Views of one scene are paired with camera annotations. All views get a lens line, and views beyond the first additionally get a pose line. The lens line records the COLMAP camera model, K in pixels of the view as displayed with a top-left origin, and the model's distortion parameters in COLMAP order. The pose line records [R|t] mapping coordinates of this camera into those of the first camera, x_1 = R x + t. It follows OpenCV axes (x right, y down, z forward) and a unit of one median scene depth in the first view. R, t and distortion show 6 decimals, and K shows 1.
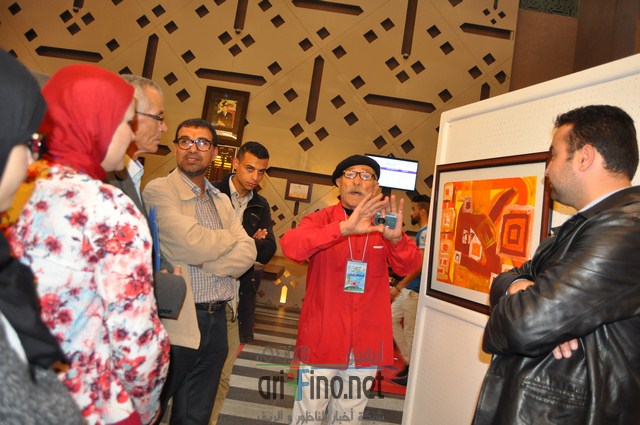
lens RADIAL K [[500.2, 0, 321.5], [0, 500.2, 209.3], [0, 0, 1]] dist [-0.089005, 0.046583]
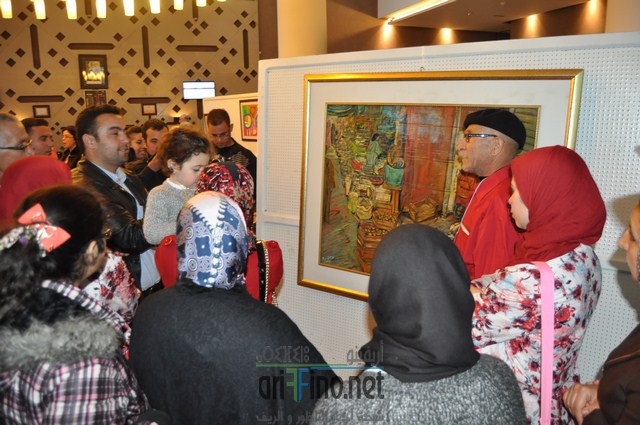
lens RADIAL K [[500.2, 0, 316.7], [0, 500.2, 211.9], [0, 0, 1]] dist [-0.089005, 0.046583]
pose [[0.940192, -0.216444, 0.263044, -0.095183], [0.142022, 0.950941, 0.274848, -0.302643], [-0.309628, -0.221052, 0.924806, -2.963040]]
